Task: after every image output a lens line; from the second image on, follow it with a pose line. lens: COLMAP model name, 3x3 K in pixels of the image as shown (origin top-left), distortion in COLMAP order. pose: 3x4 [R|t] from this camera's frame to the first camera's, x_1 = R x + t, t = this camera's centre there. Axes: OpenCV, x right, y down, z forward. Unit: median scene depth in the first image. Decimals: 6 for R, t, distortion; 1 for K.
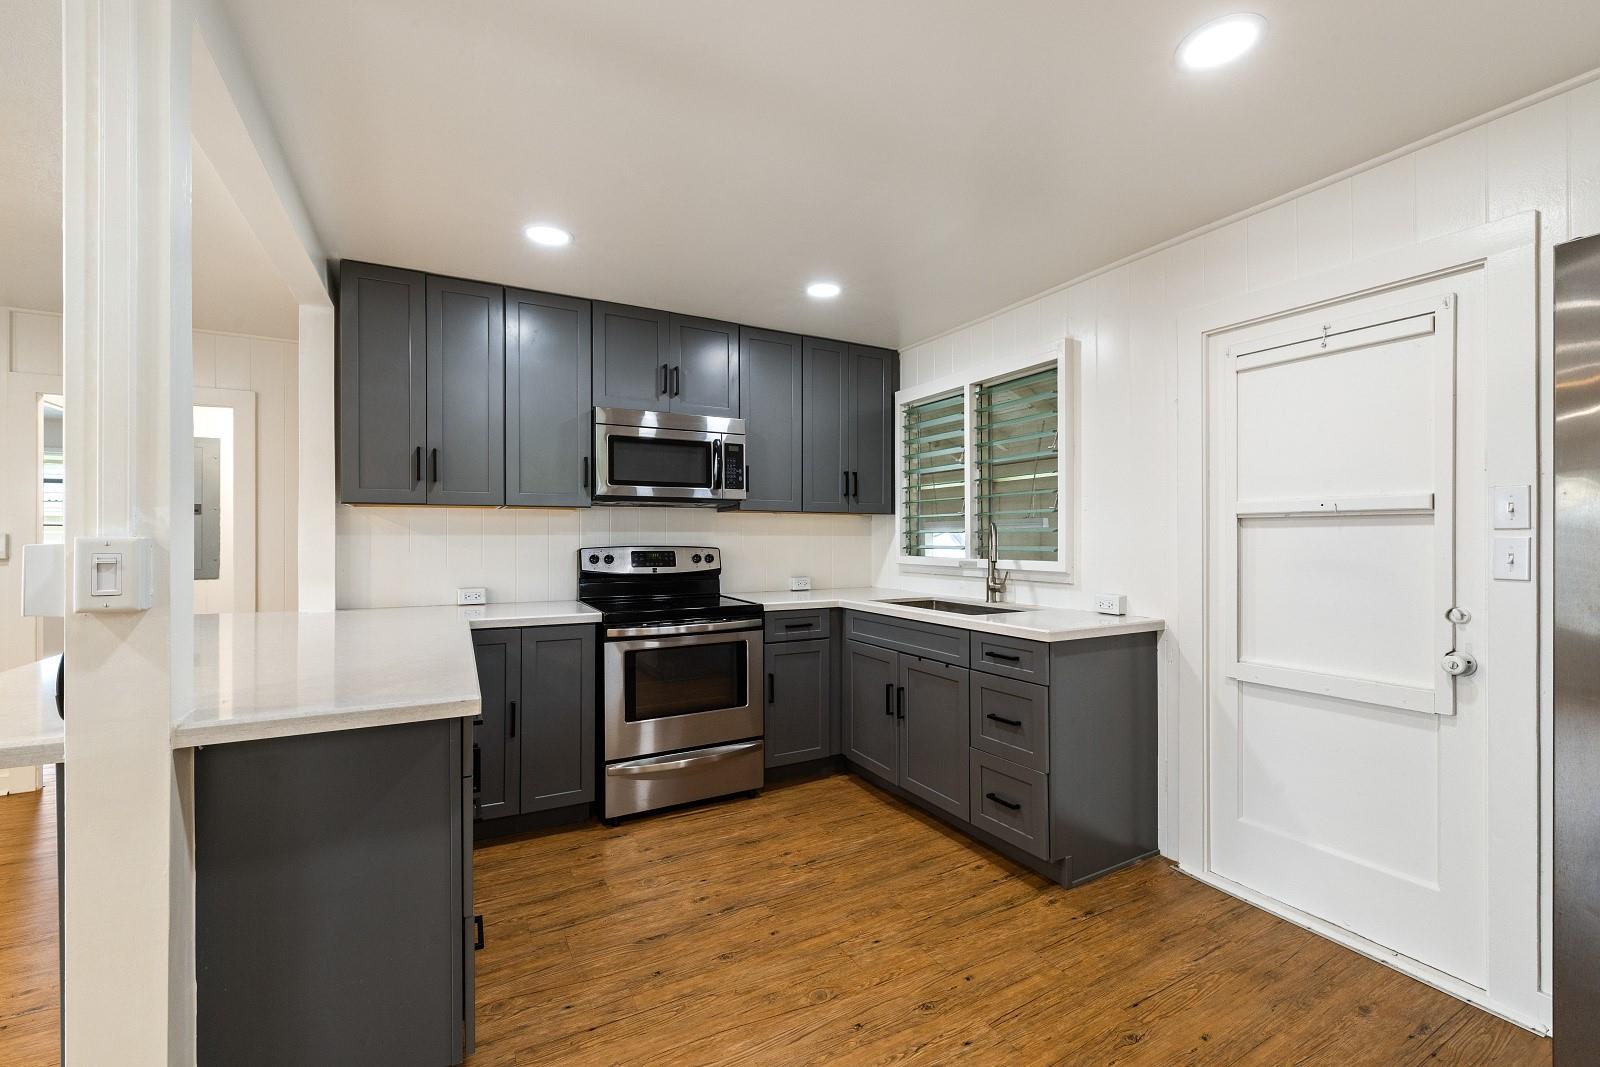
lens RADIAL K [[695.3, 0, 800.0], [0, 695.3, 533.5], [0, 0, 1]] dist [0.002890, 0.000345]
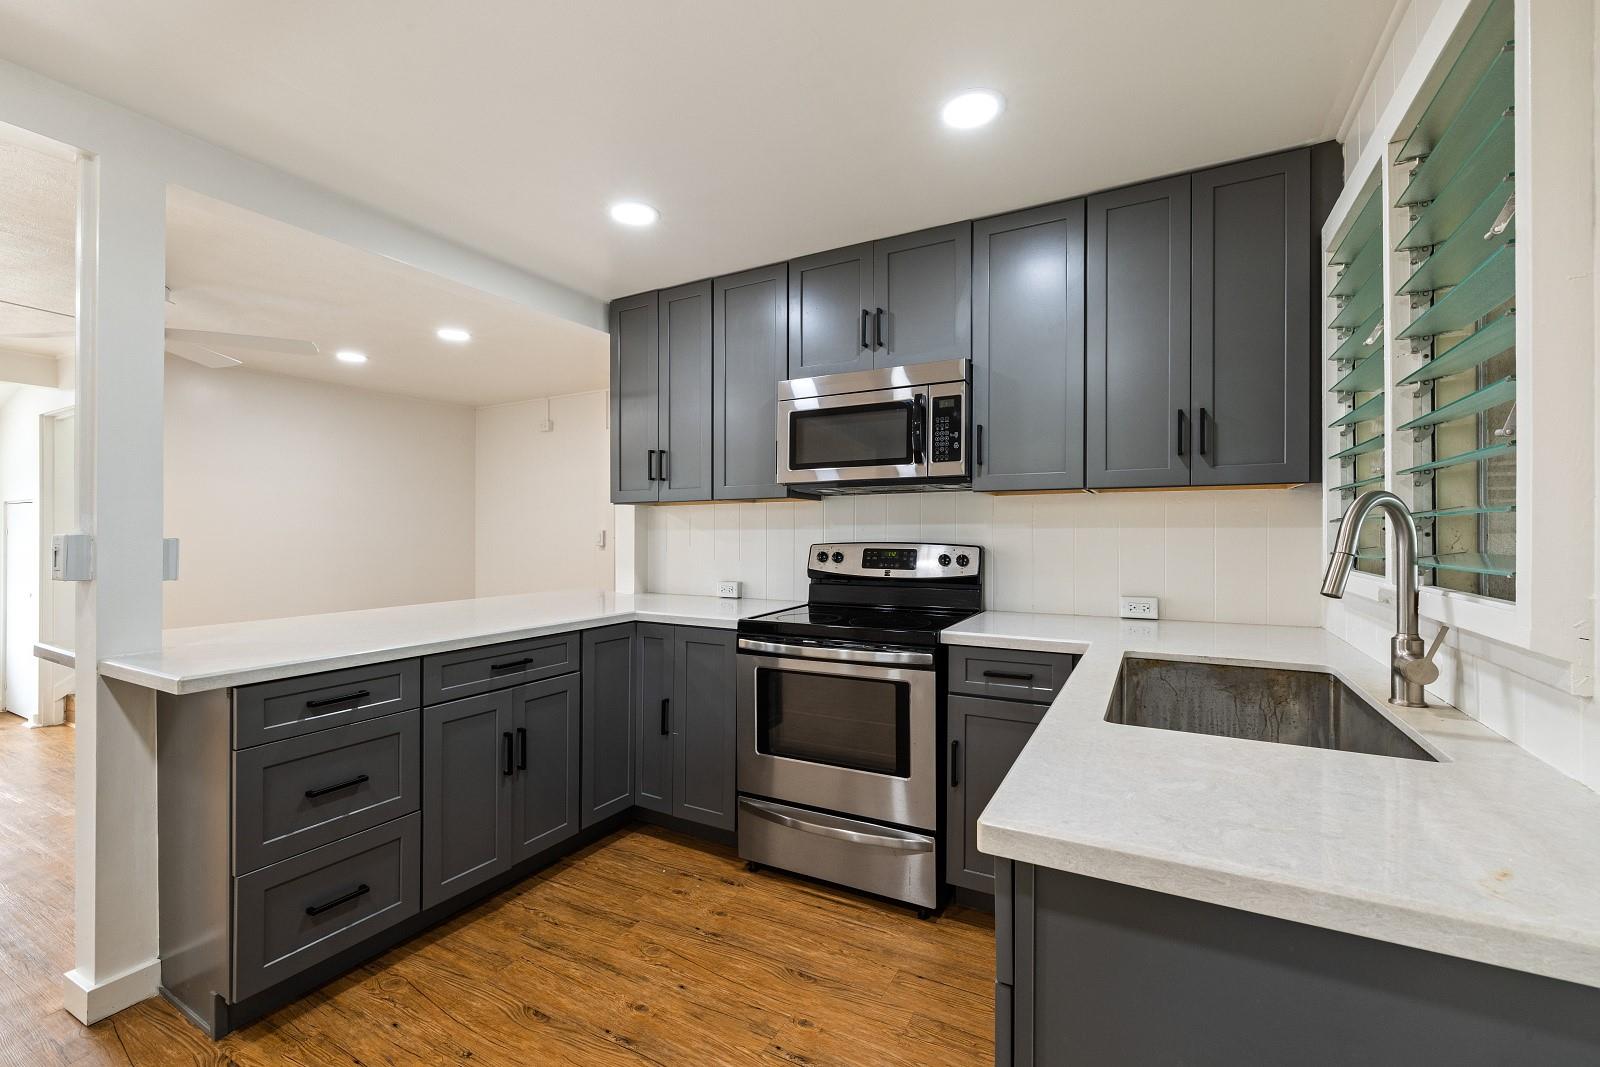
lens RADIAL K [[676.1, 0, 807.3], [0, 676.1, 531.3], [0, 0, 1]] dist [0.000370, -0.000202]
pose [[0.532173, -0.002445, -0.846632, 0.416755], [0.009402, 0.999951, 0.003022, 0.002120], [0.846584, -0.009569, 0.532170, 0.545487]]
